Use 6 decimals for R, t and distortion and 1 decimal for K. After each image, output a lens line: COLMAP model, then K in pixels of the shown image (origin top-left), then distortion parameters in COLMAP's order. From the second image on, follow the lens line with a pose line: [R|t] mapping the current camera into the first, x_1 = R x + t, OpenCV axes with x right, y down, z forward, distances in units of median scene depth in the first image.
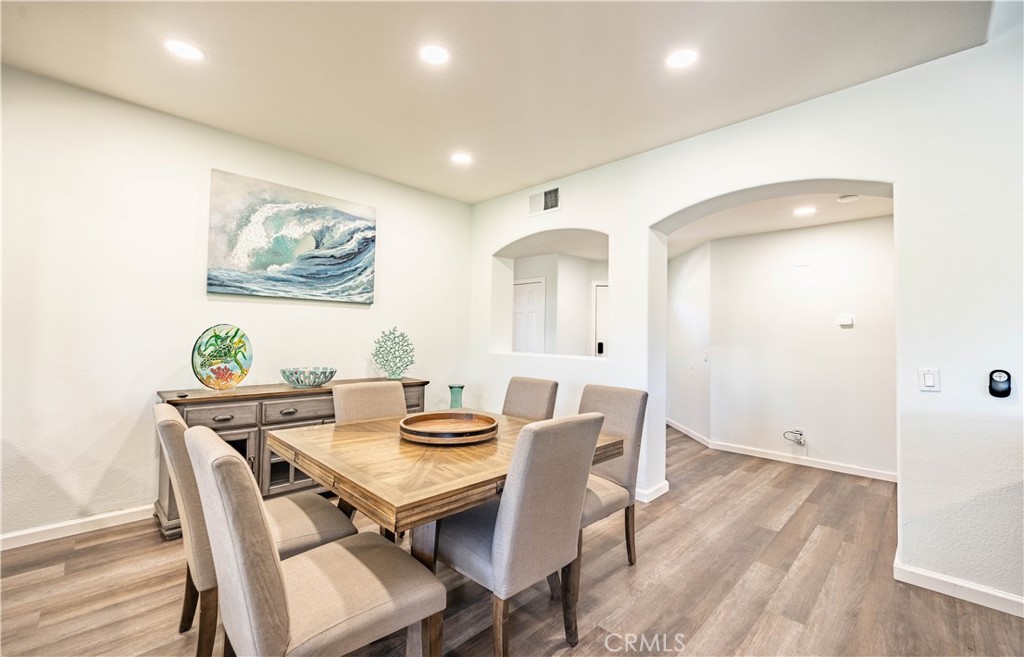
lens RADIAL K [[434.7, 0, 515.1], [0, 434.7, 326.1], [0, 0, 1]] dist [0.001238, -0.001149]
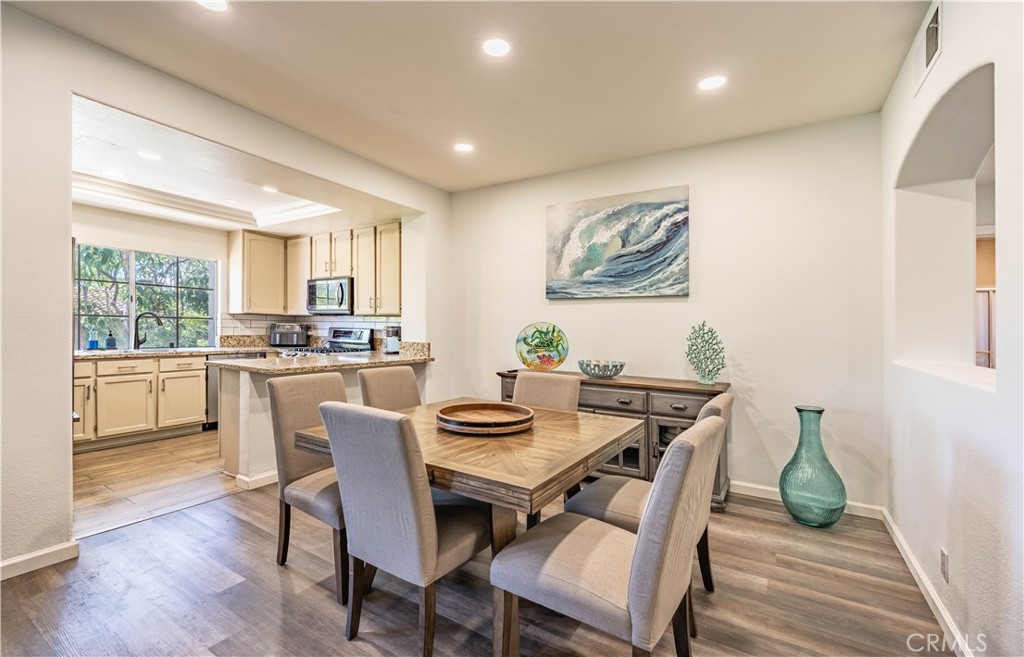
lens RADIAL K [[434.7, 0, 499.9], [0, 434.7, 339.1], [0, 0, 1]] dist [0.001238, -0.001149]
pose [[0.211386, 0.012630, -0.977321, 0.524969], [0.011778, 0.999811, 0.015468, 0.021710], [0.977332, -0.014780, 0.211198, 0.515494]]
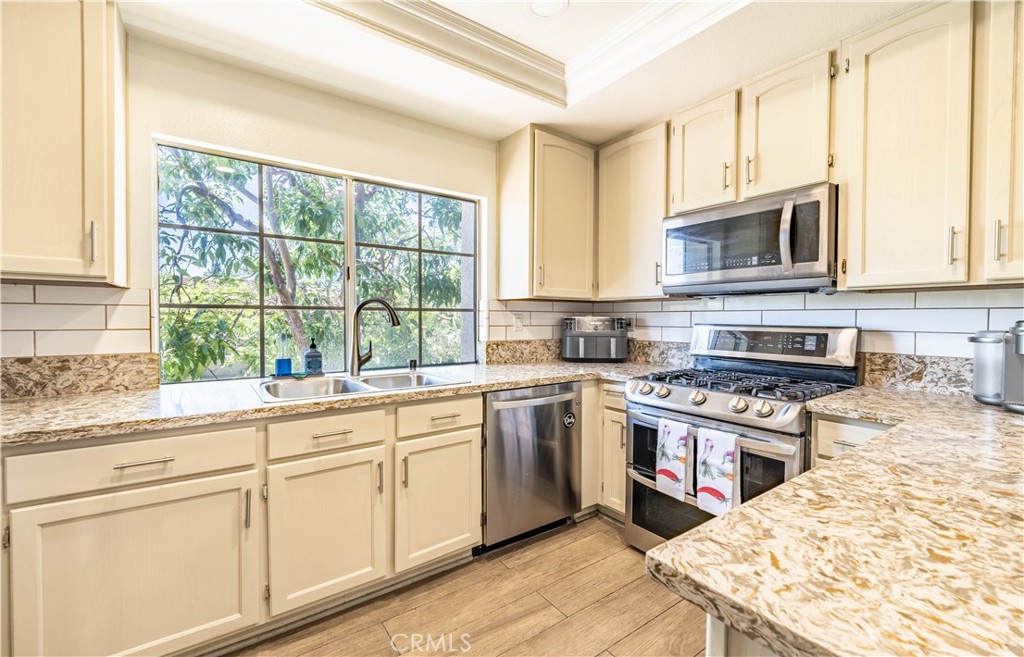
lens RADIAL K [[434.7, 0, 500.3], [0, 434.7, 330.5], [0, 0, 1]] dist [0.001238, -0.001149]
pose [[-0.184014, 0.013018, -0.982837, -0.469306], [0.022607, 0.999704, 0.009008, -0.008763], [0.982664, -0.020561, -0.184254, 0.014686]]
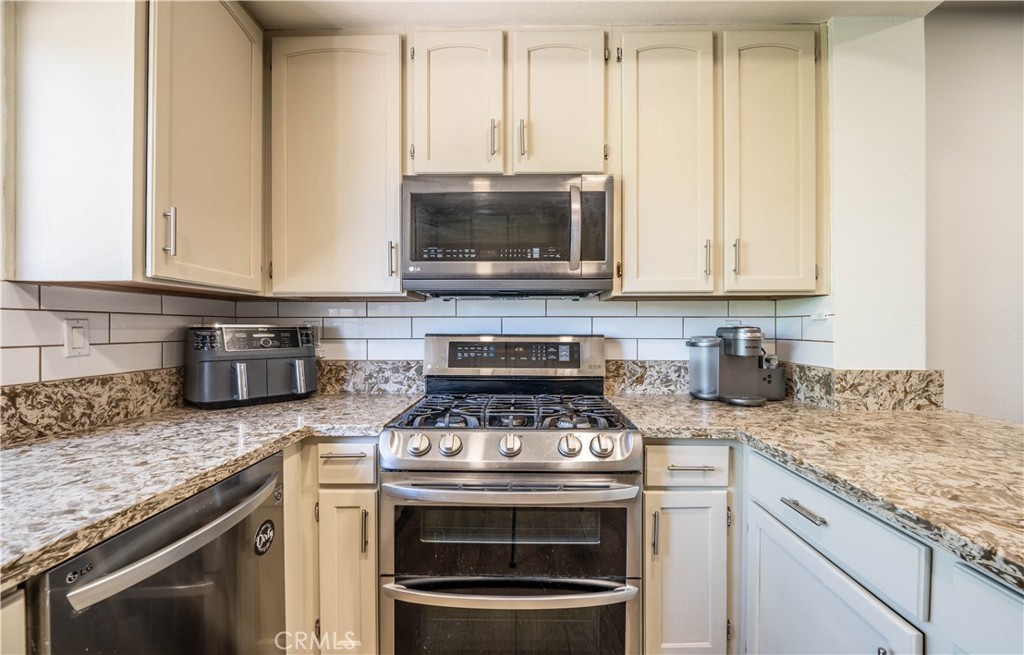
lens RADIAL K [[434.7, 0, 504.6], [0, 434.7, 329.9], [0, 0, 1]] dist [0.001238, -0.001149]
pose [[0.691311, -0.014291, -0.722416, -0.815706], [0.032697, 0.999399, 0.011519, -0.014655], [0.721817, -0.031584, 0.691362, -0.107456]]
